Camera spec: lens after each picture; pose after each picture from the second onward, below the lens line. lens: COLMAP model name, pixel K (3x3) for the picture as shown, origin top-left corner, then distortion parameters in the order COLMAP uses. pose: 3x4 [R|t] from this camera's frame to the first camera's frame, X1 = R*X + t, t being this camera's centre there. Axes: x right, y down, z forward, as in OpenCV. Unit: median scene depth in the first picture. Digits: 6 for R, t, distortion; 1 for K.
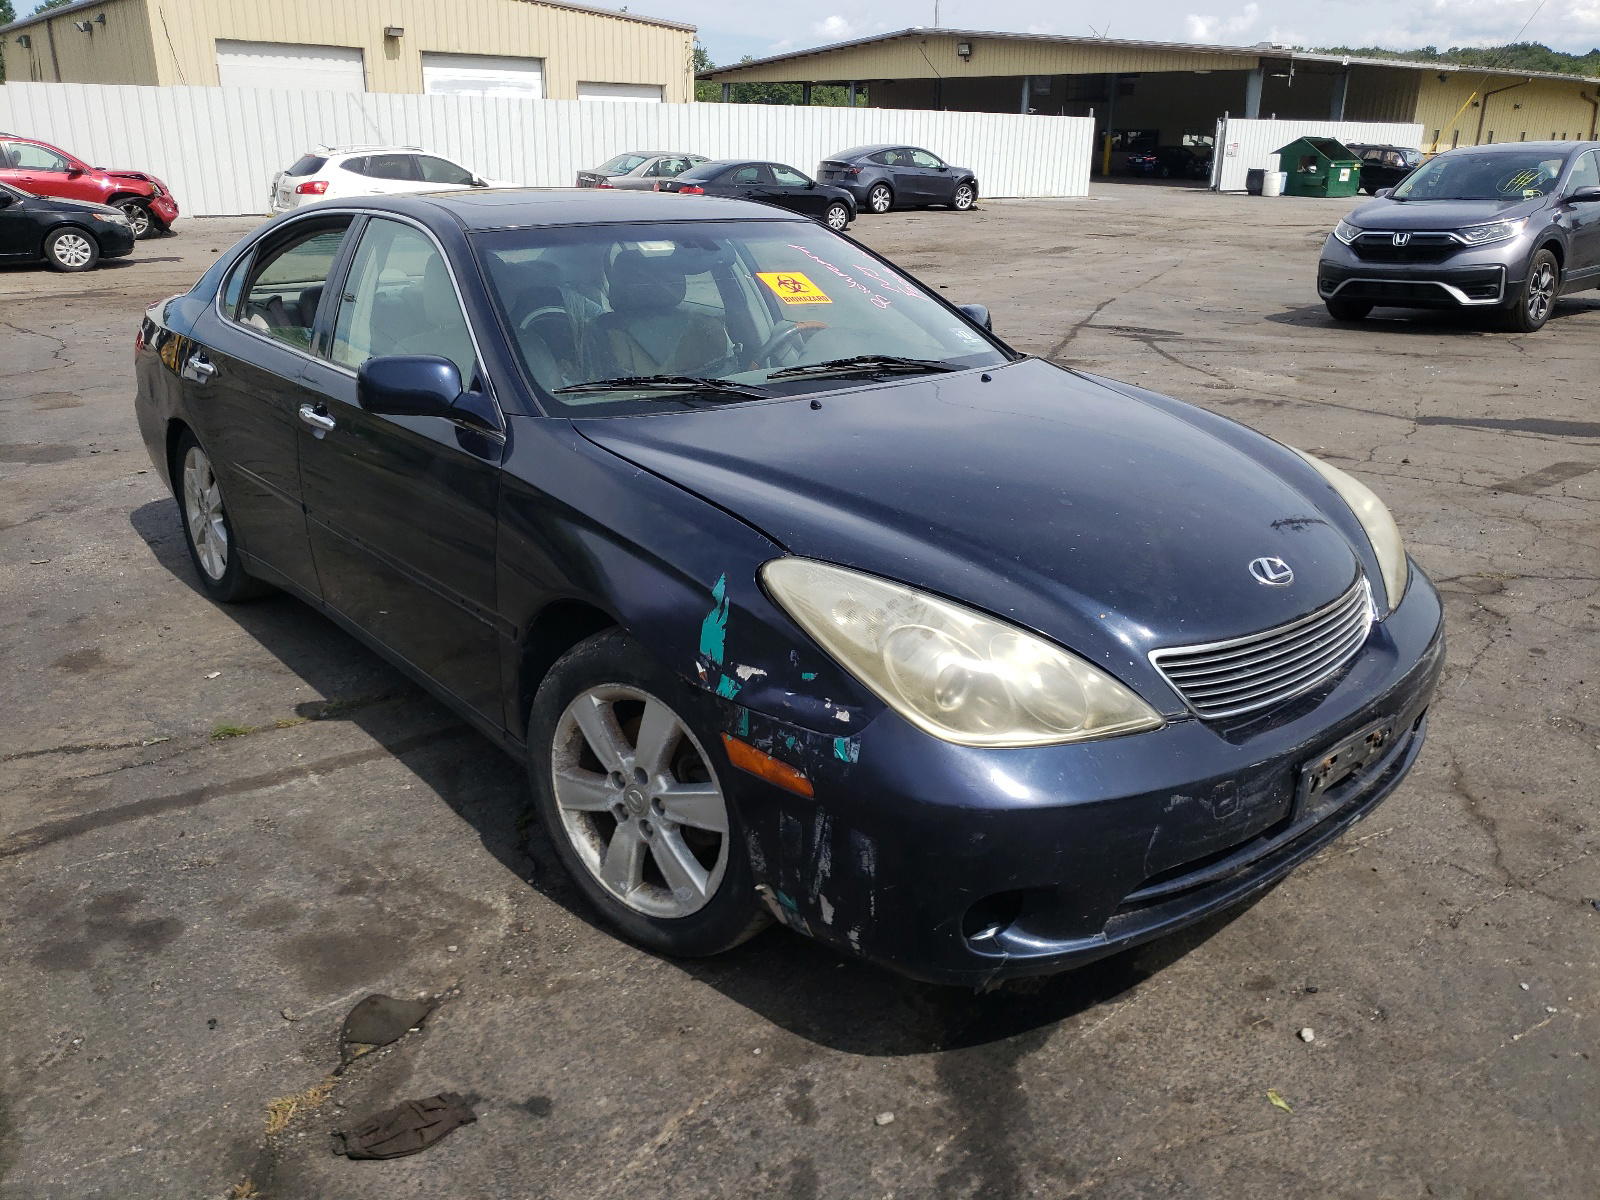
lens RADIAL K [[1212.0, 0, 801.1], [0, 1212.0, 602.1], [0, 0, 1]] dist [-0.028324, 0.038819]
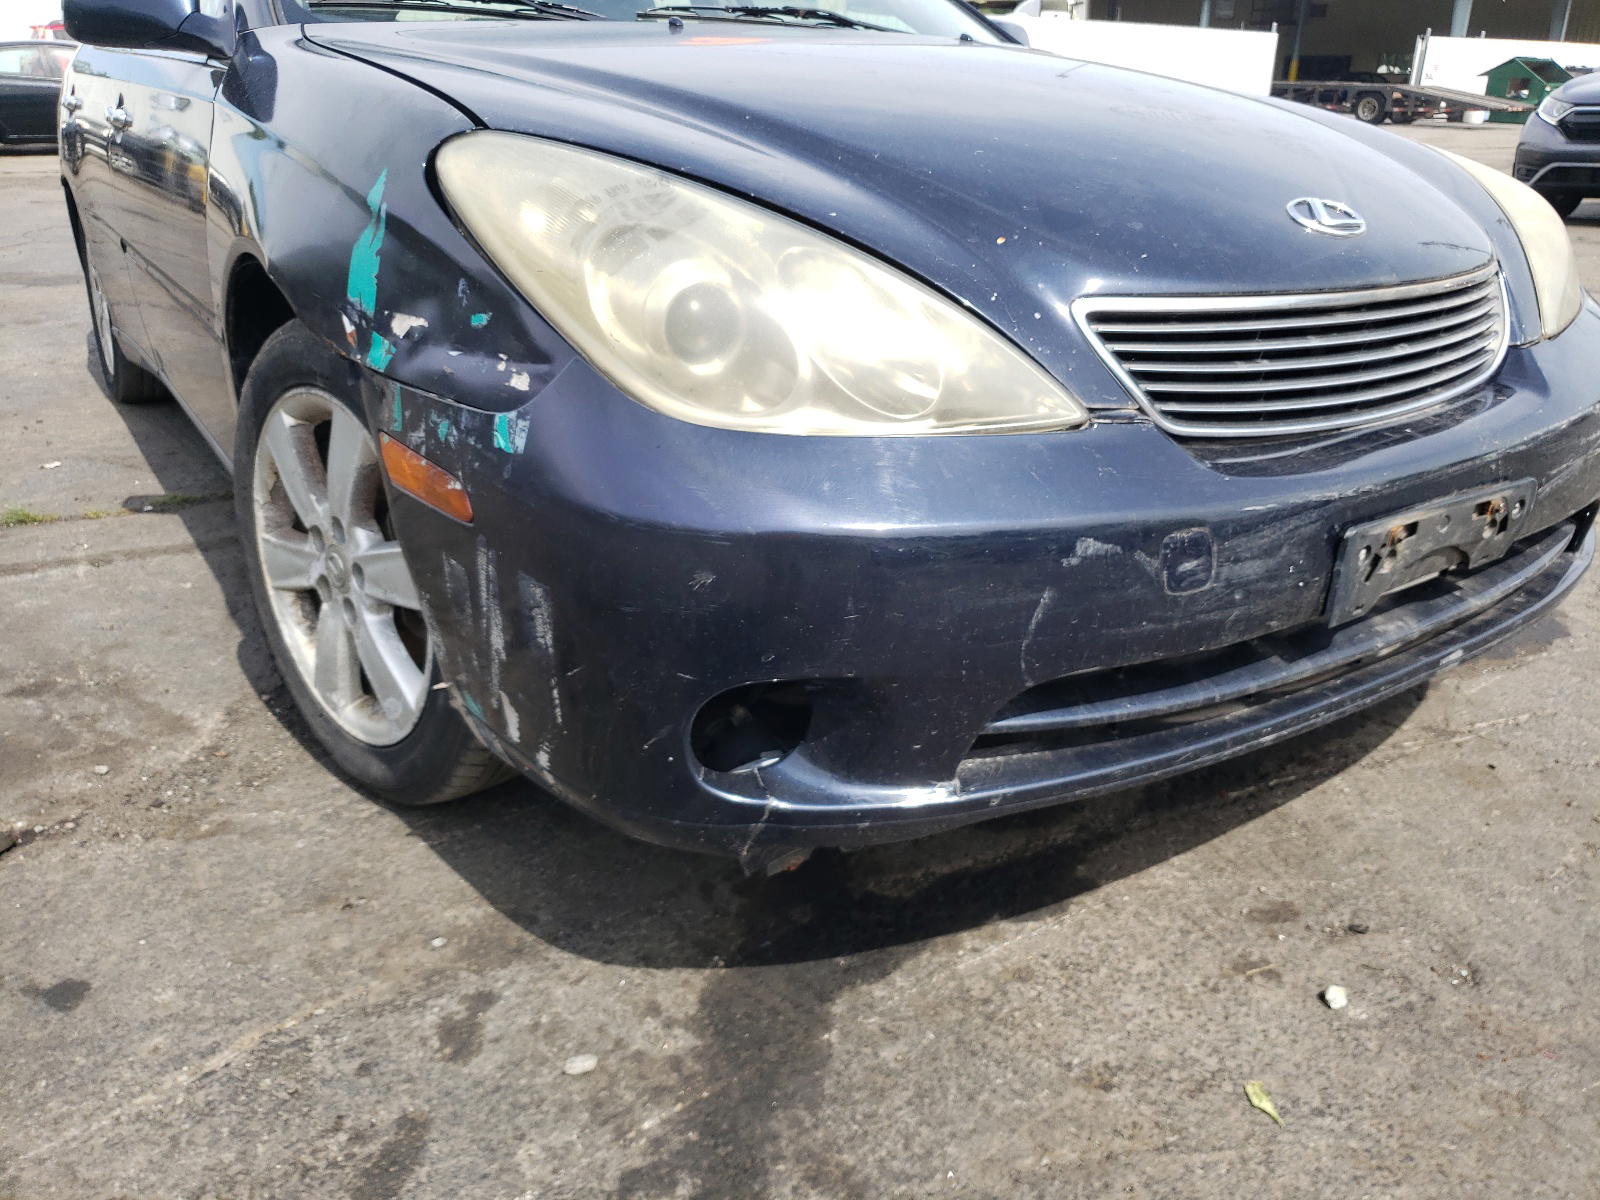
lens RADIAL K [[1212.0, 0, 804.0], [0, 1212.0, 600.2], [0, 0, 1]] dist [-0.028324, 0.038819]
pose [[0.992197, 0.054182, -0.112289, 0.221650], [-0.048718, 0.997517, 0.050848, 0.149555], [0.114766, -0.044981, 0.992374, 0.397195]]
